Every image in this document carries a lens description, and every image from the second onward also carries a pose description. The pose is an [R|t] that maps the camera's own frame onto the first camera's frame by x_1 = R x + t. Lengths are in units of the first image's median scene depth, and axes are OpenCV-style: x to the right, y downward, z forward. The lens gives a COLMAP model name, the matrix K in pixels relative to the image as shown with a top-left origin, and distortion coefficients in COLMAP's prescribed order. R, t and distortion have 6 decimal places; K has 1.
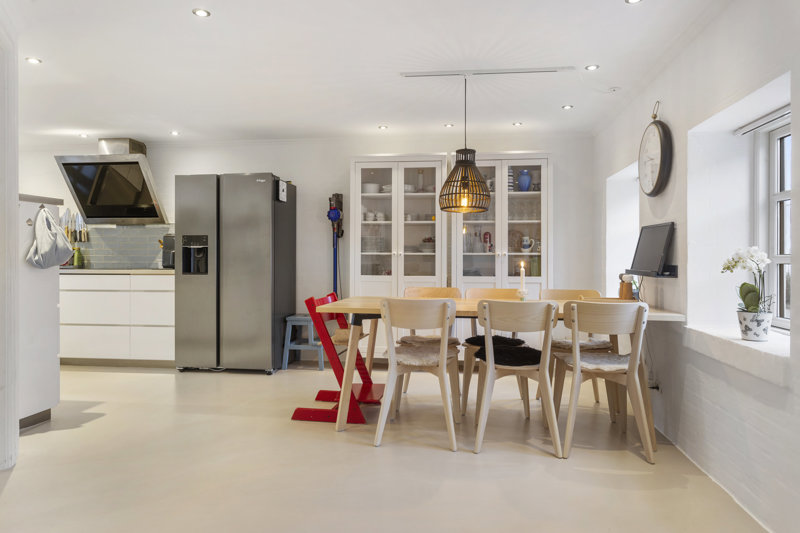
lens RADIAL K [[526.2, 0, 399.2], [0, 526.2, 254.2], [0, 0, 1]] dist [-0.028988, 0.000090]
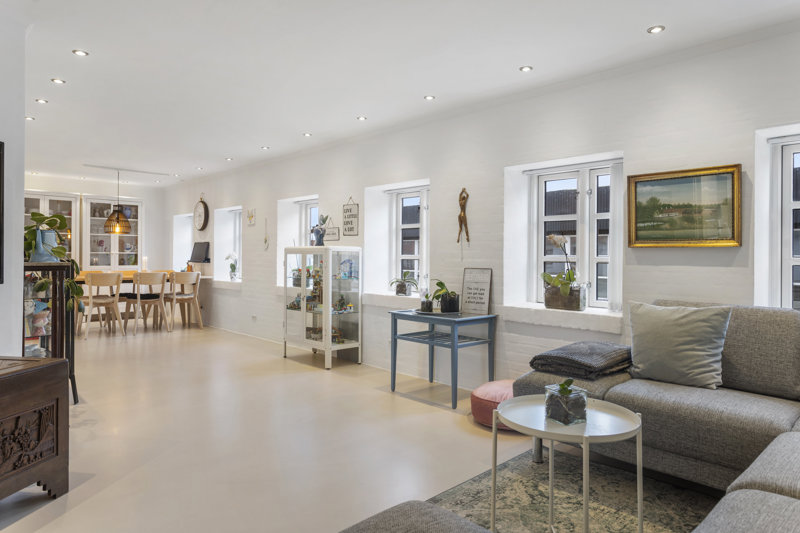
lens RADIAL K [[526.2, 0, 399.2], [0, 526.2, 254.2], [0, 0, 1]] dist [-0.028988, 0.000090]
pose [[0.639468, -0.000483, 0.768817, -0.861885], [-0.007209, 0.999952, 0.006624, -0.022935], [-0.768784, -0.009779, 0.639434, -1.382043]]
